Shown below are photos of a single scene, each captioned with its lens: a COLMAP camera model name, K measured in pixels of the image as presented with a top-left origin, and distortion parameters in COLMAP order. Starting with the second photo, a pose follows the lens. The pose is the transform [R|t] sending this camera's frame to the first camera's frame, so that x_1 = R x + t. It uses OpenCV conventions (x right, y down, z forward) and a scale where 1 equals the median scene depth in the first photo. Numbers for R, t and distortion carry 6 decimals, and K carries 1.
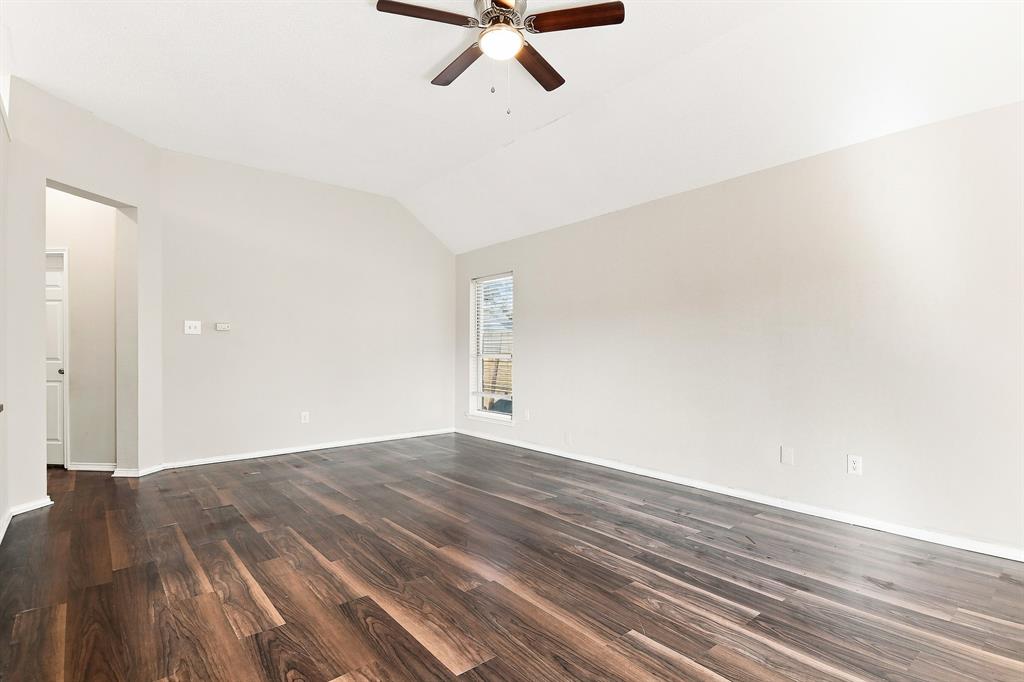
lens RADIAL K [[504.5, 0, 510.8], [0, 504.5, 343.8], [0, 0, 1]] dist [0.025364, -0.000058]
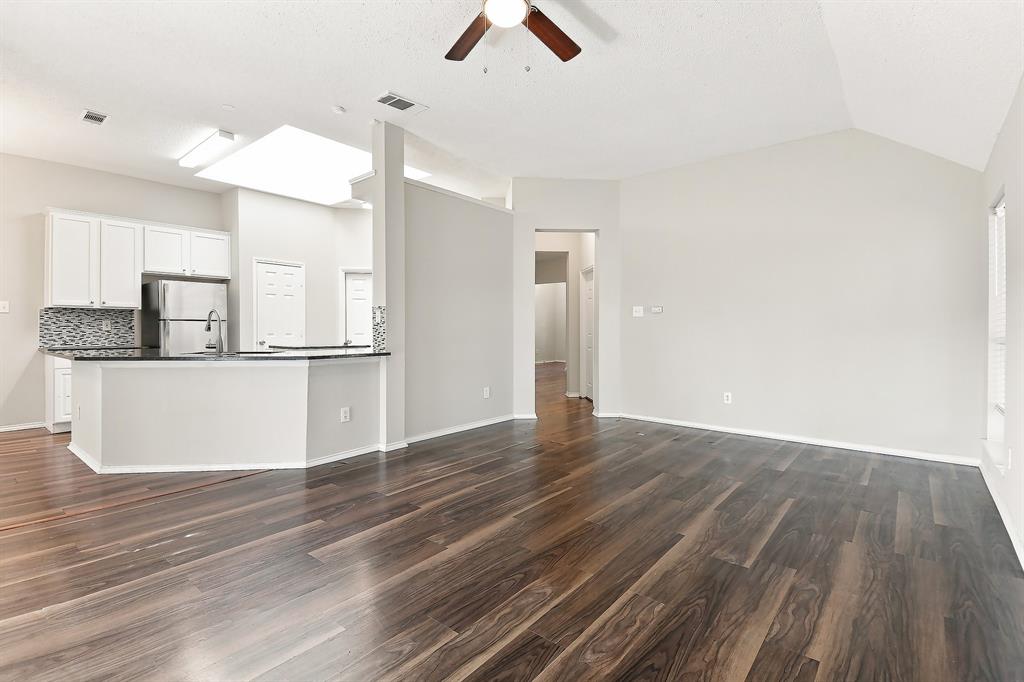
lens RADIAL K [[471.5, 0, 509.0], [0, 471.5, 331.9], [0, 0, 1]] dist [0.006156, -0.003341]
pose [[0.184816, 0.013076, -0.982686, 0.843234], [0.005512, 0.999882, 0.014342, 0.001095], [0.982758, -0.008067, 0.184722, 0.835695]]
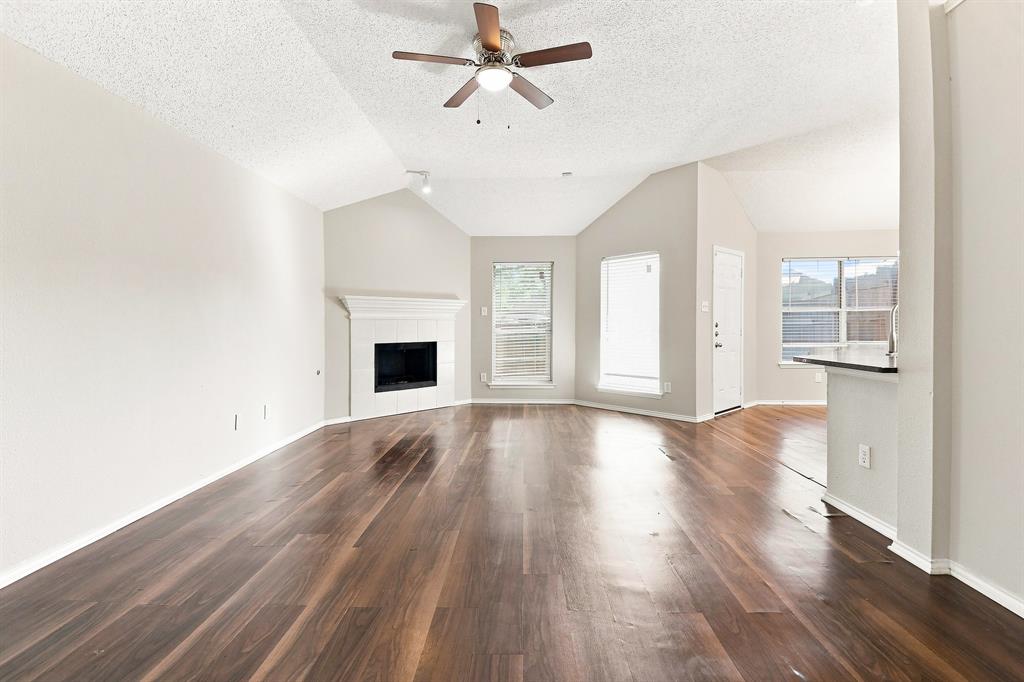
lens RADIAL K [[471.5, 0, 513.3], [0, 471.5, 333.1], [0, 0, 1]] dist [0.006156, -0.003341]
pose [[-0.753084, -0.006775, 0.657890, -0.794759], [0.001863, 0.999921, 0.012430, 0.013289], [-0.657922, 0.010586, -0.753012, 1.801370]]
